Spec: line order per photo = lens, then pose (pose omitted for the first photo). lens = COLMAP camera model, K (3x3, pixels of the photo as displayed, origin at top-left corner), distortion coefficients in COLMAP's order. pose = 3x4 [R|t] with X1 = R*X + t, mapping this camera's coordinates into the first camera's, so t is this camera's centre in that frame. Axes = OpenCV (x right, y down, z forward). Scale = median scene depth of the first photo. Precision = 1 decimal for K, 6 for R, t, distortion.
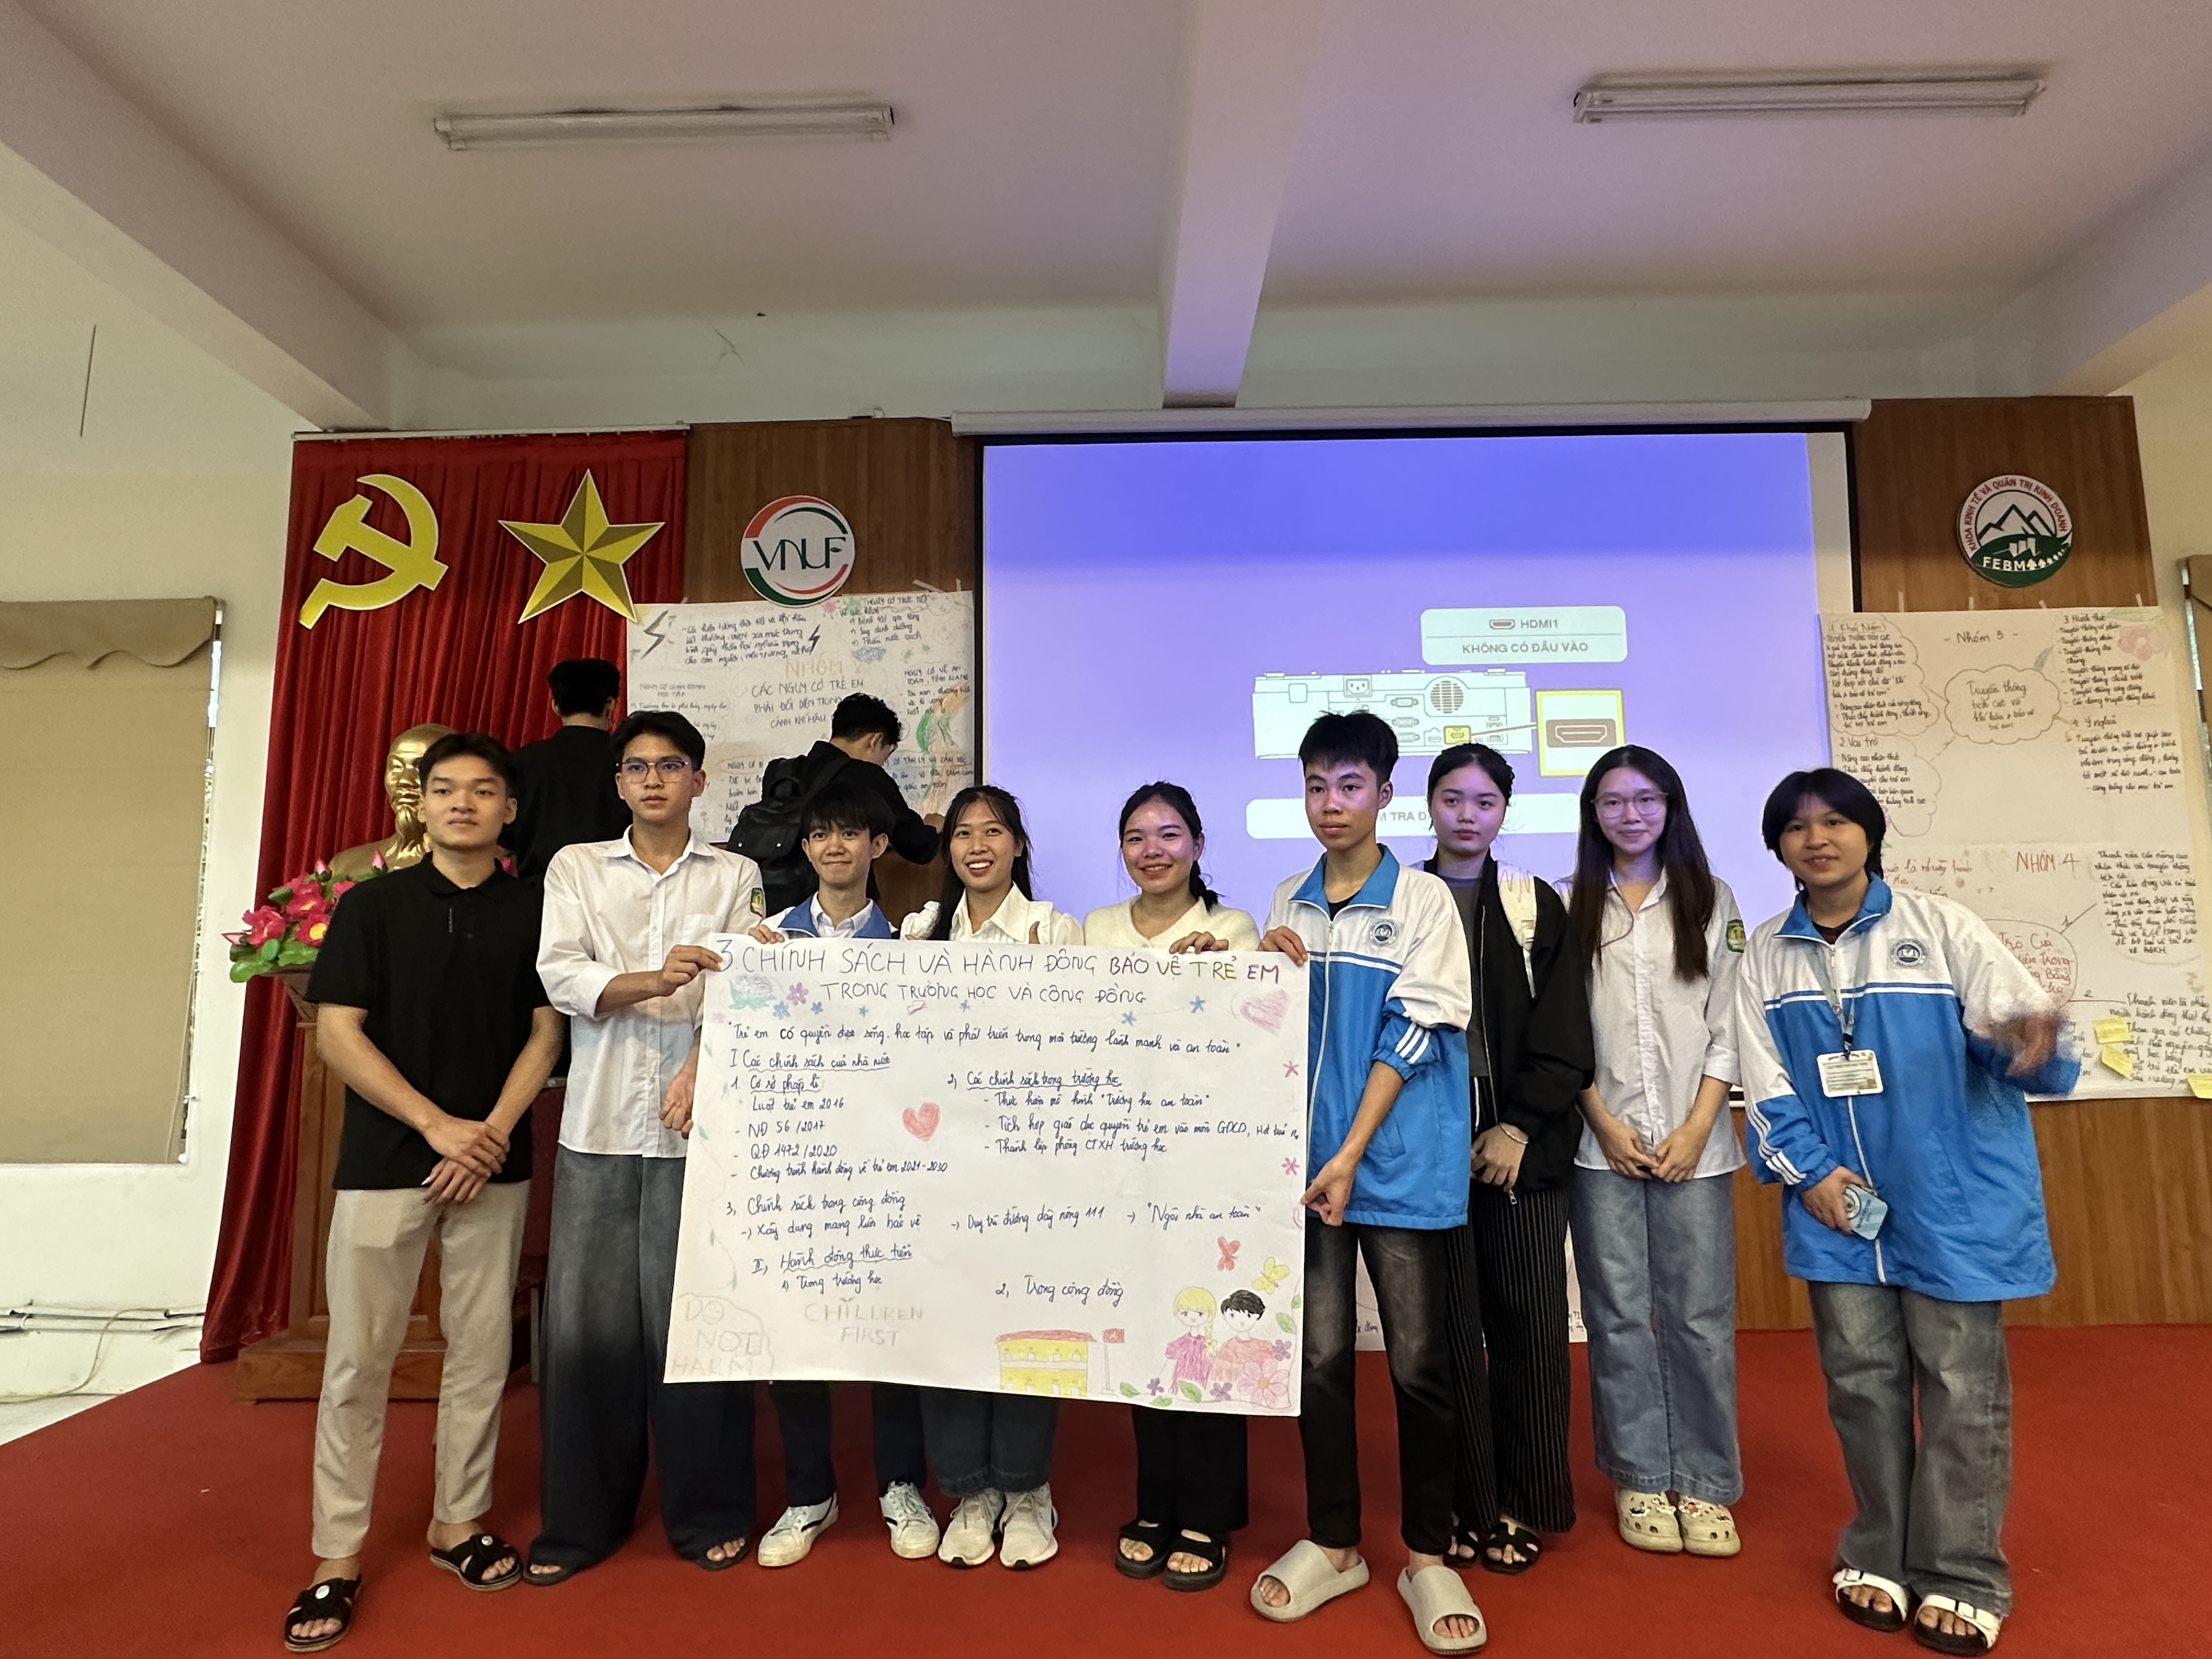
lens RADIAL K [[1146.0, 0, 1098.3], [0, 1146.0, 858.5], [0, 0, 1]] dist [-0.021161, 0.016813]
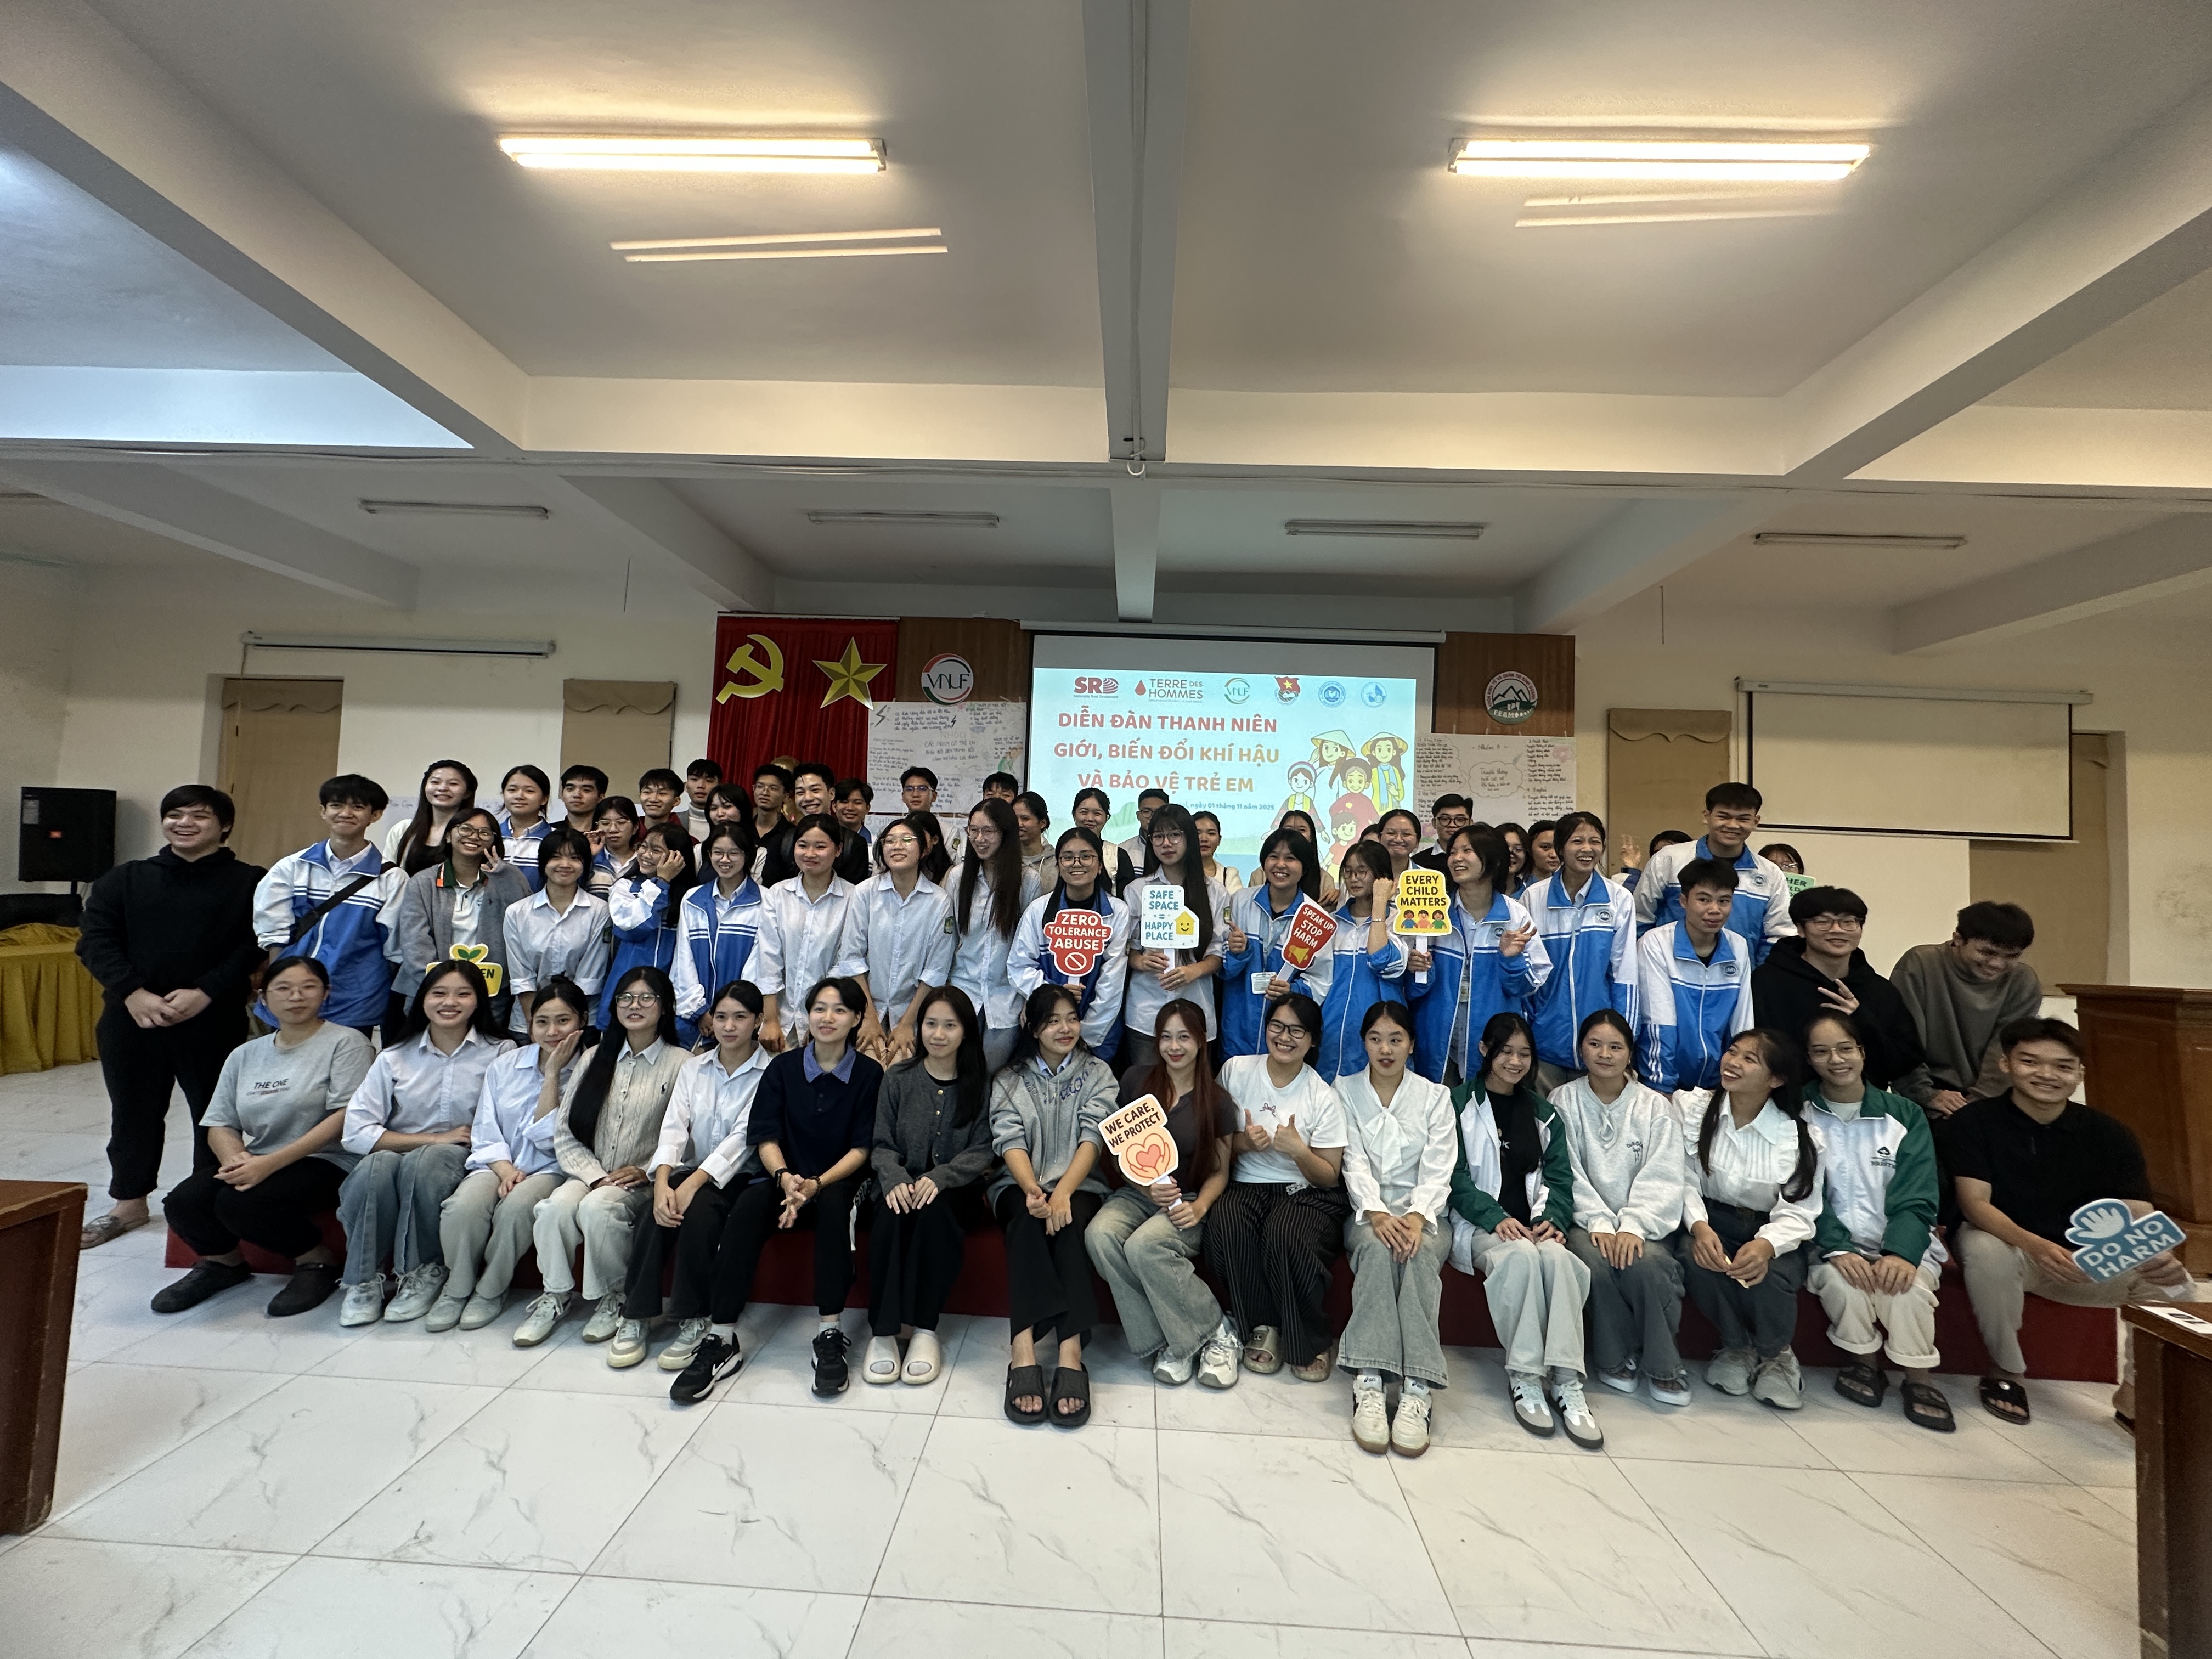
lens RADIAL K [[879.7, 0, 1106.9], [0, 879.7, 827.4], [0, 0, 1]] dist [0.000054, 0.000159]
pose [[0.998241, 0.052813, -0.026936, 0.103003], [-0.051498, 0.997549, 0.047380, -0.084379], [0.029373, -0.045910, 0.998514, -0.692096]]
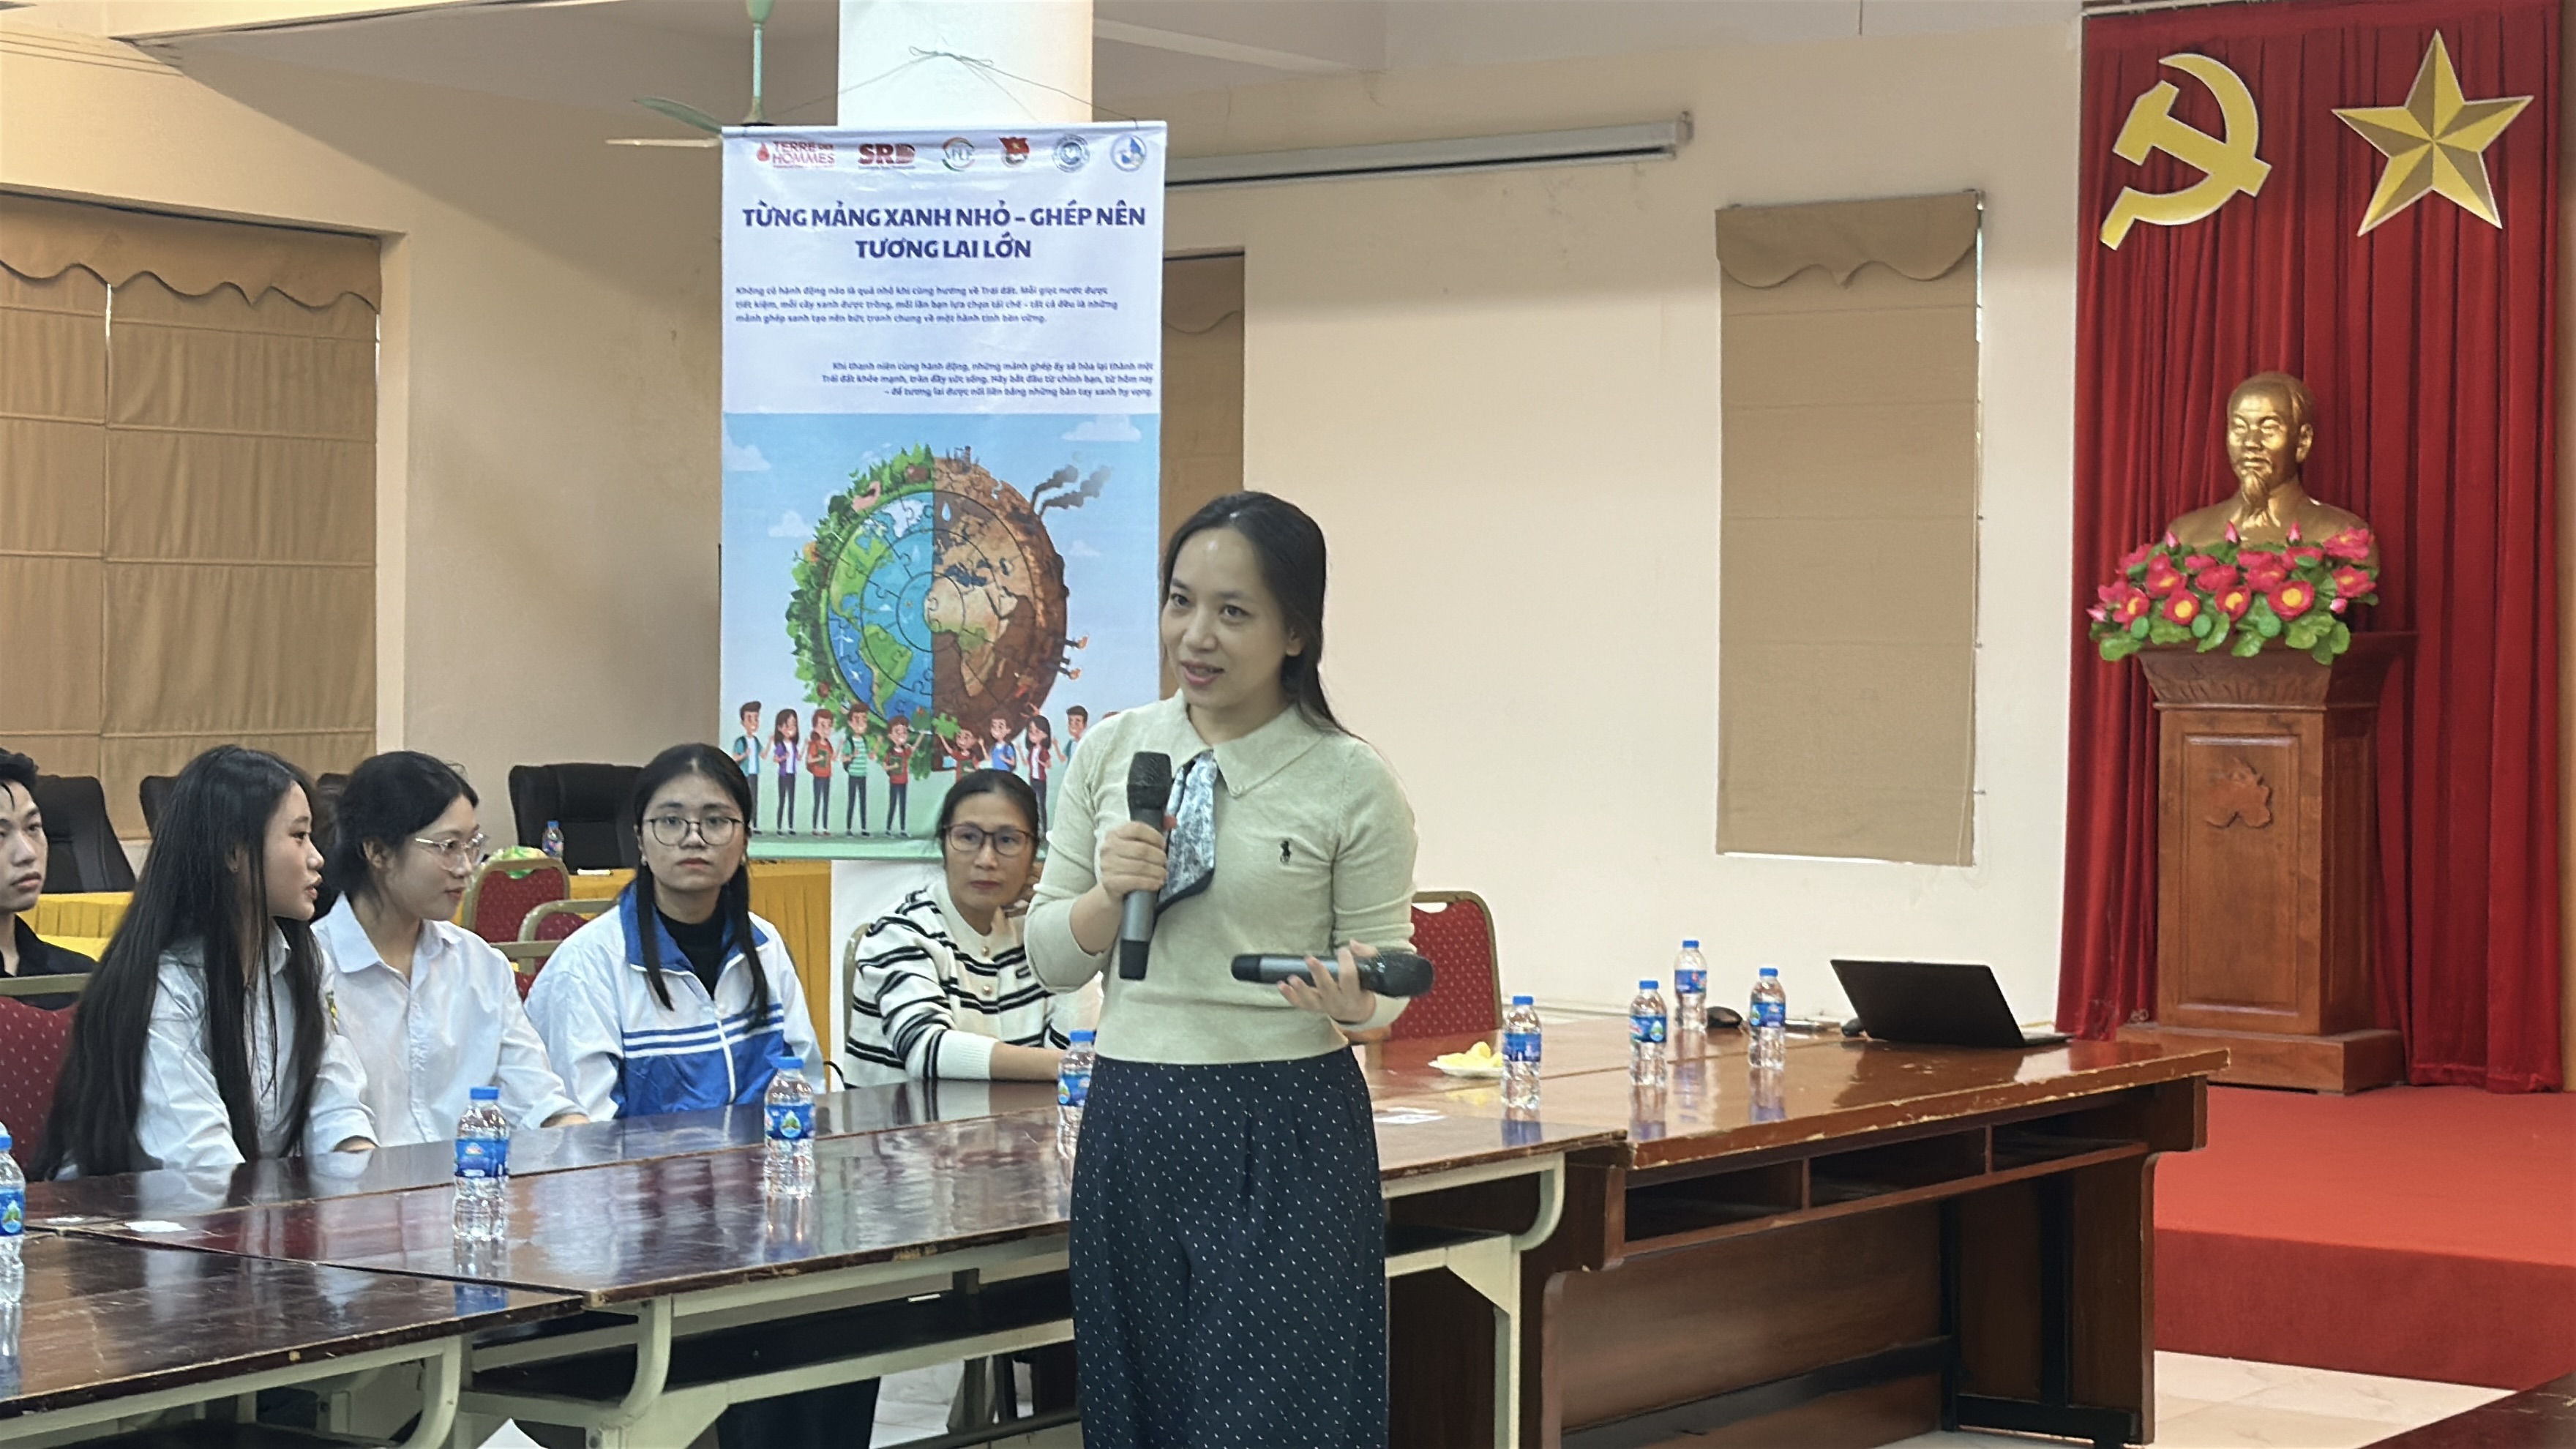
lens RADIAL K [[4447.3, 0, 1181.2], [0, 4447.3, 720.3], [0, 0, 1]] dist [0.167495, -0.137803]
pose [[0.813150, 0.030416, -0.581260, 0.703966], [0.036107, 0.994074, 0.102530, -0.220167], [0.580934, -0.104360, 0.807233, -2.156063]]
